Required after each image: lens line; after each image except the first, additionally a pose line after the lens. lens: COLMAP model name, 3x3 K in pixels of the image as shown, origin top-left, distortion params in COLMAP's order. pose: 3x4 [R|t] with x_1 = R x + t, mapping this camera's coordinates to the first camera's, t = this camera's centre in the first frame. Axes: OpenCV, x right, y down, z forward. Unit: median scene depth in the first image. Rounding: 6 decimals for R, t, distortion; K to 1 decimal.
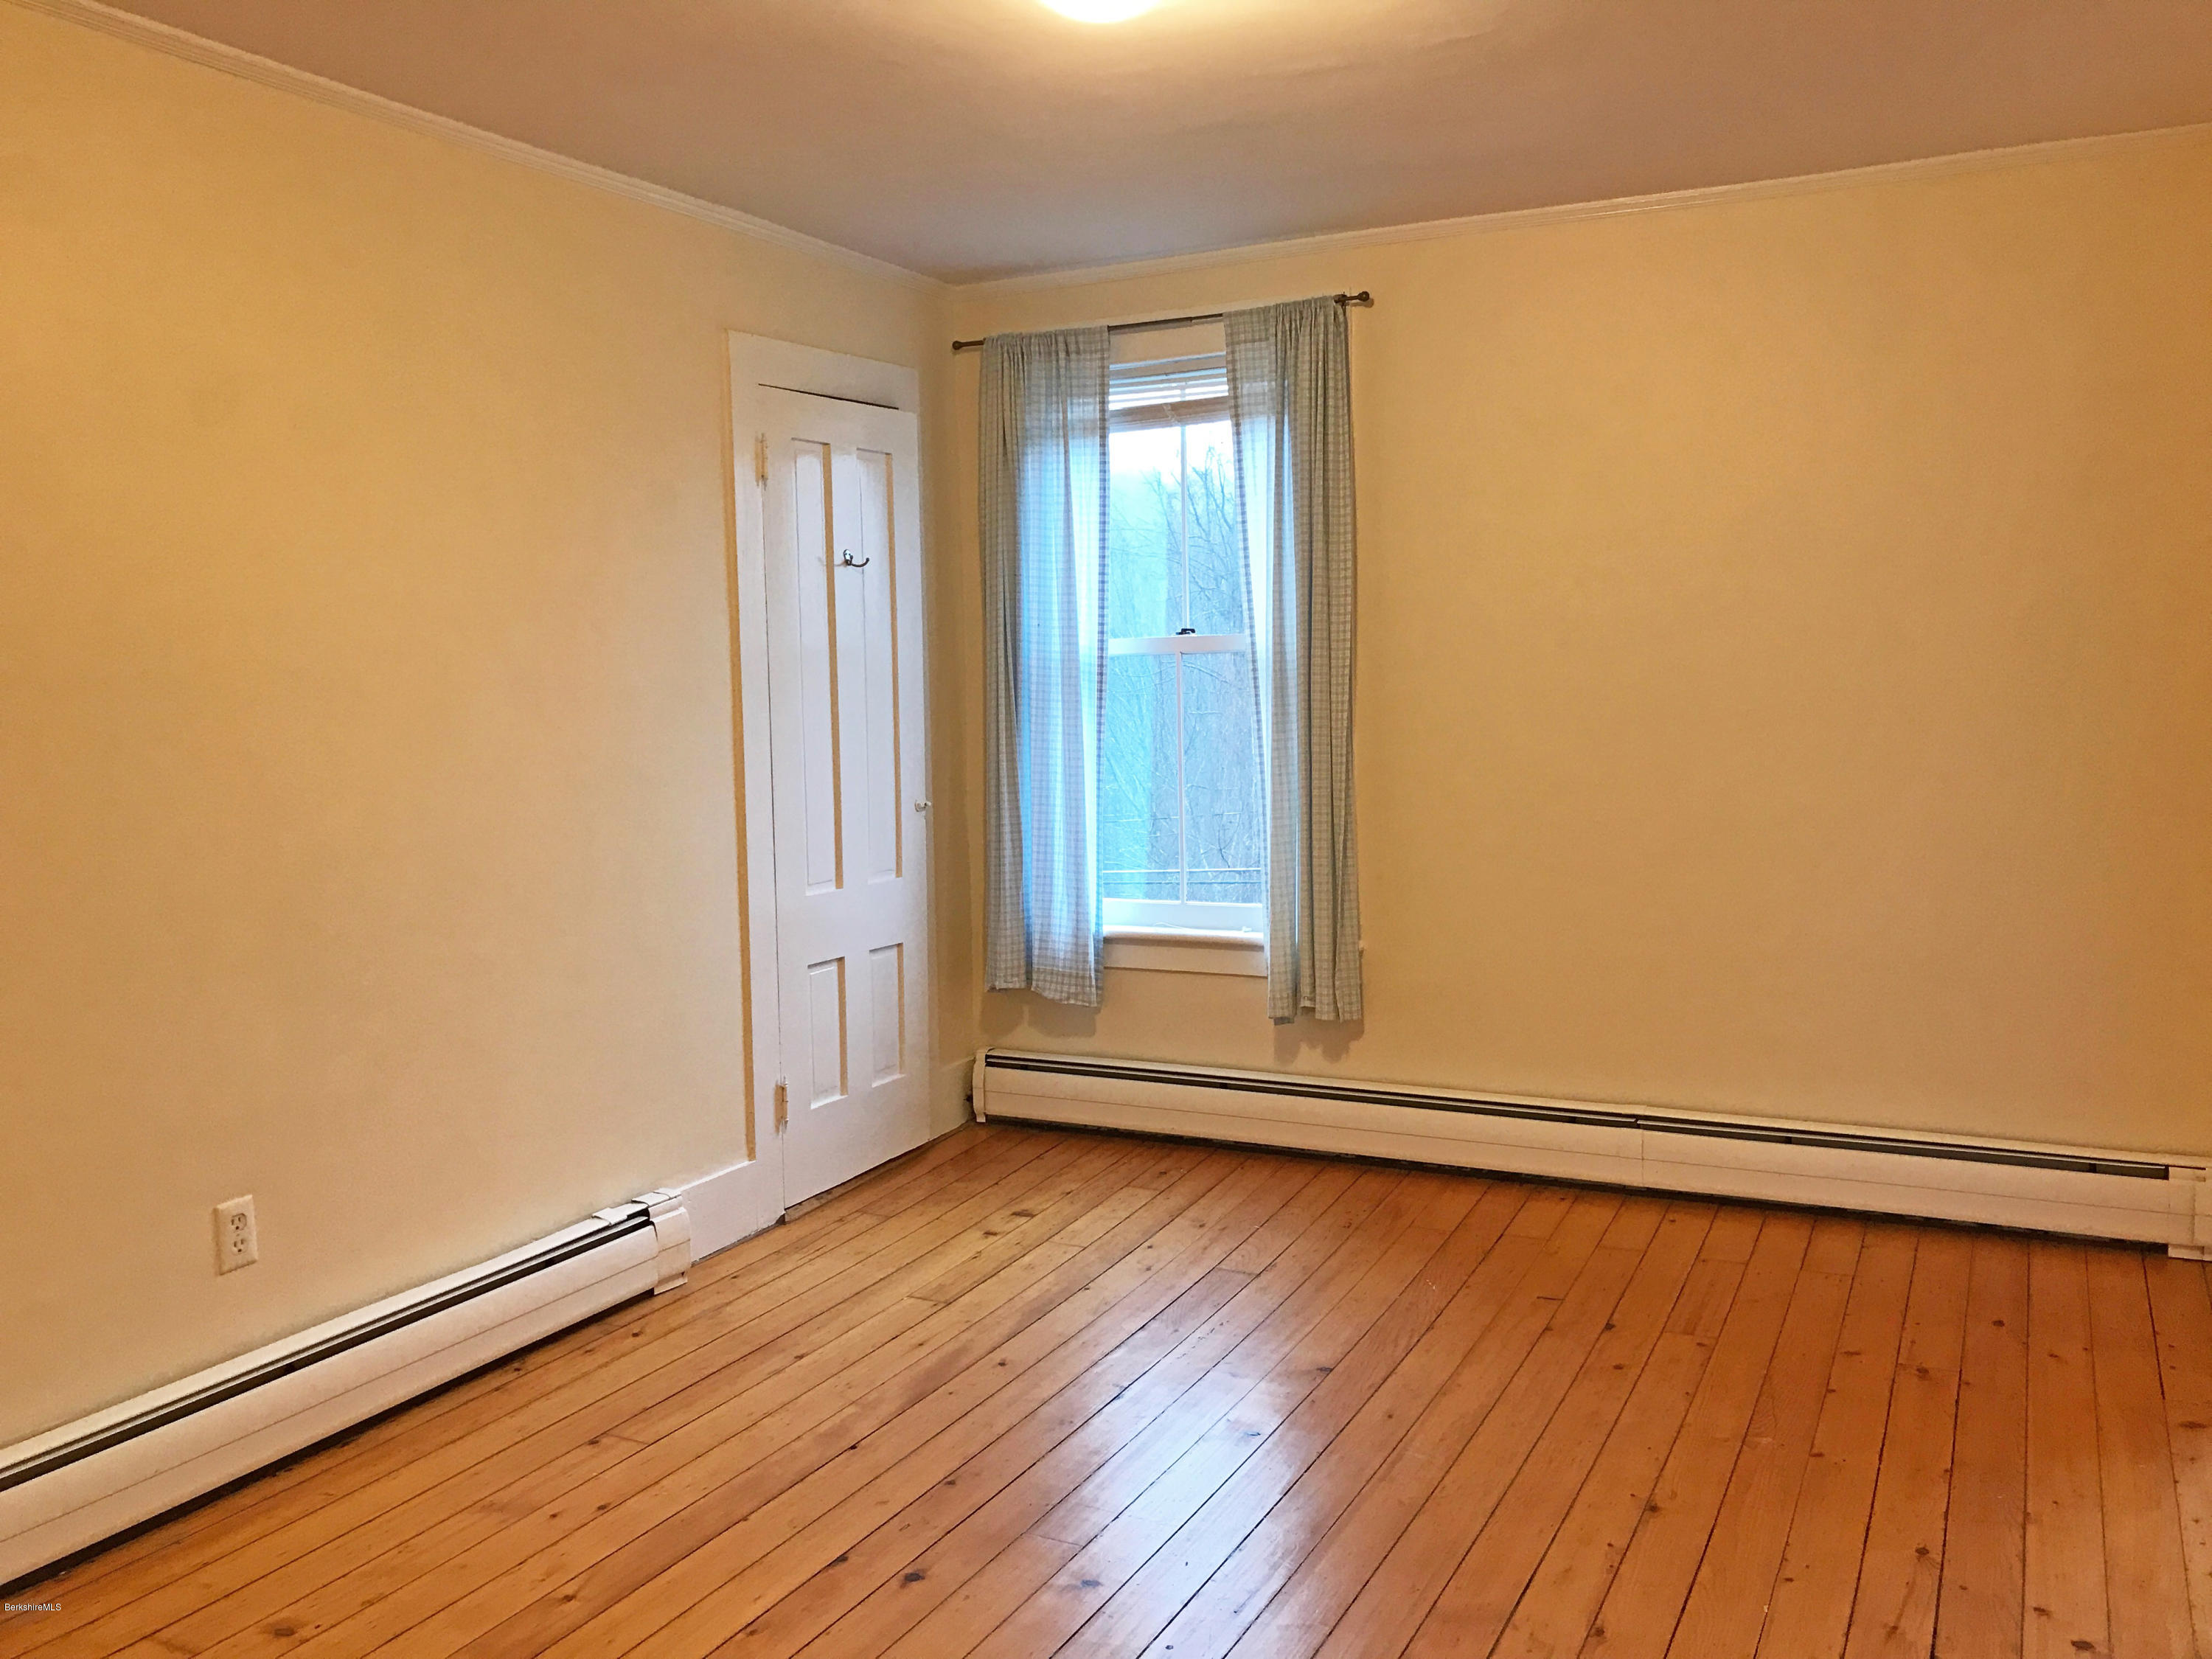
lens RADIAL K [[1836.4, 0, 1108.7], [0, 1836.4, 834.5], [0, 0, 1]] dist [0.033272, -0.032621]
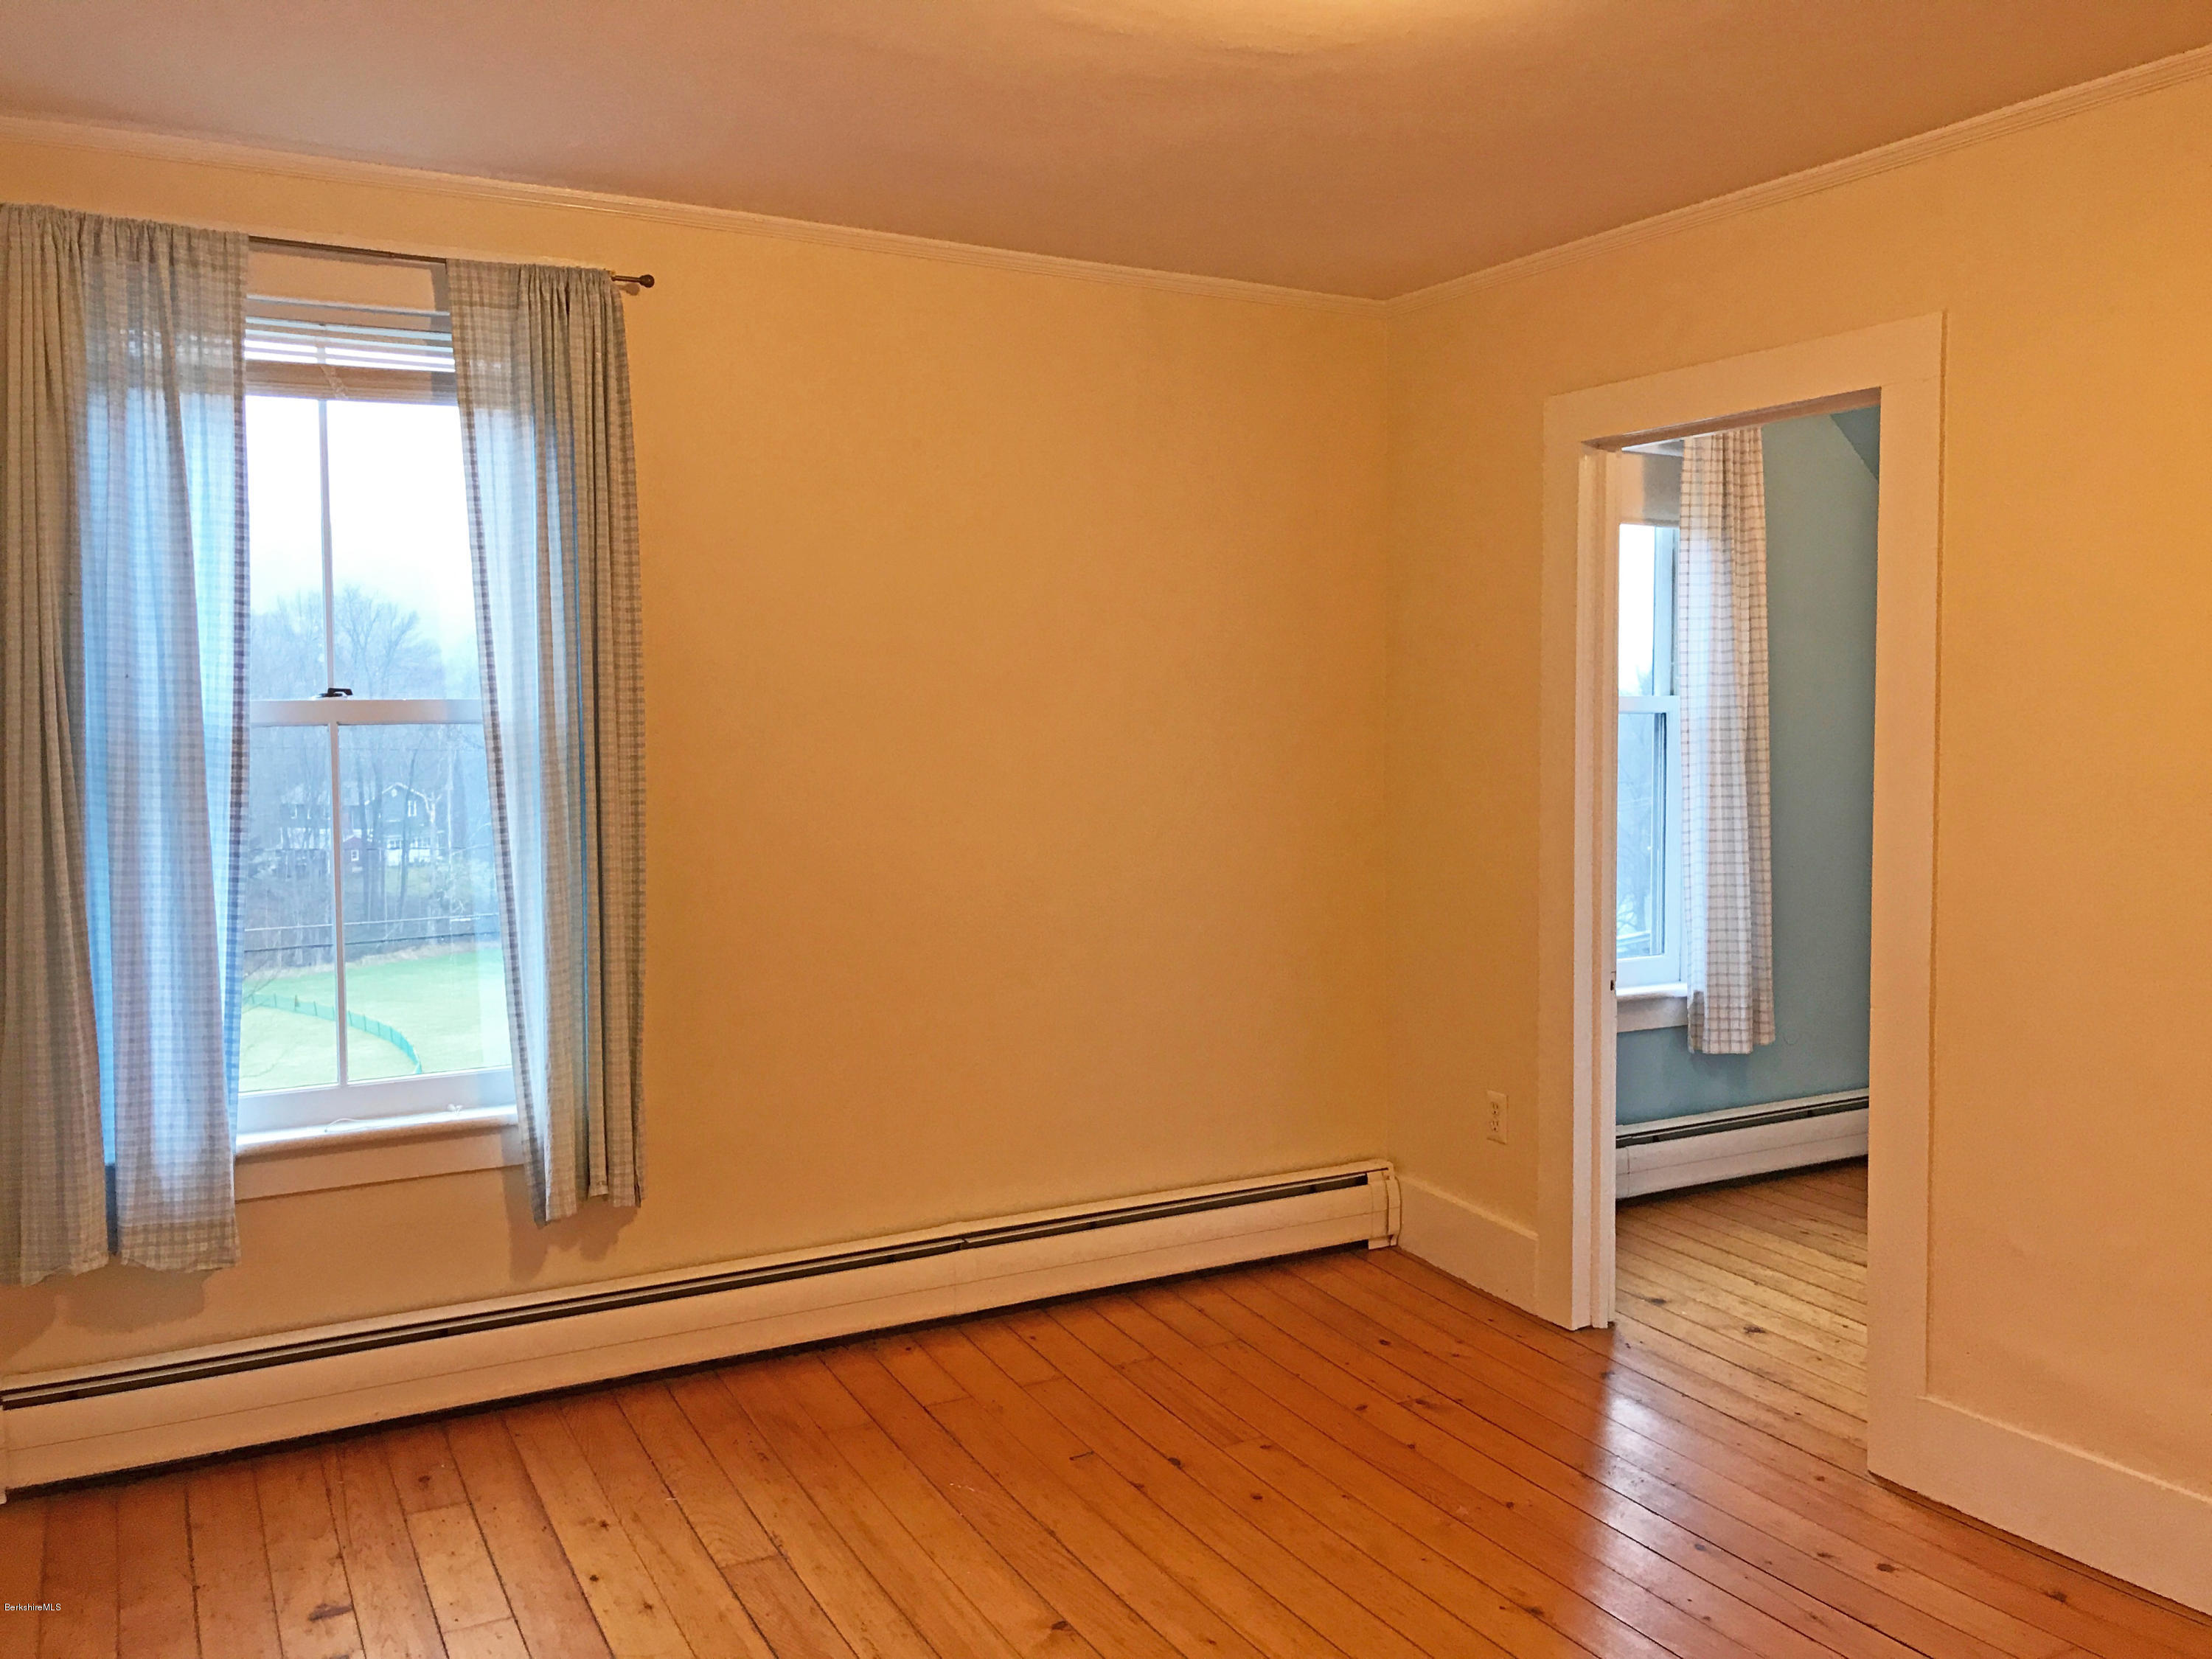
lens RADIAL K [[1836.4, 0, 1116.7], [0, 1836.4, 812.1], [0, 0, 1]] dist [0.033272, -0.032621]
pose [[0.549901, -0.028914, 0.834729, -0.399636], [0.070420, 0.997447, -0.011841, -0.038587], [-0.832256, 0.065293, 0.550533, 0.391134]]
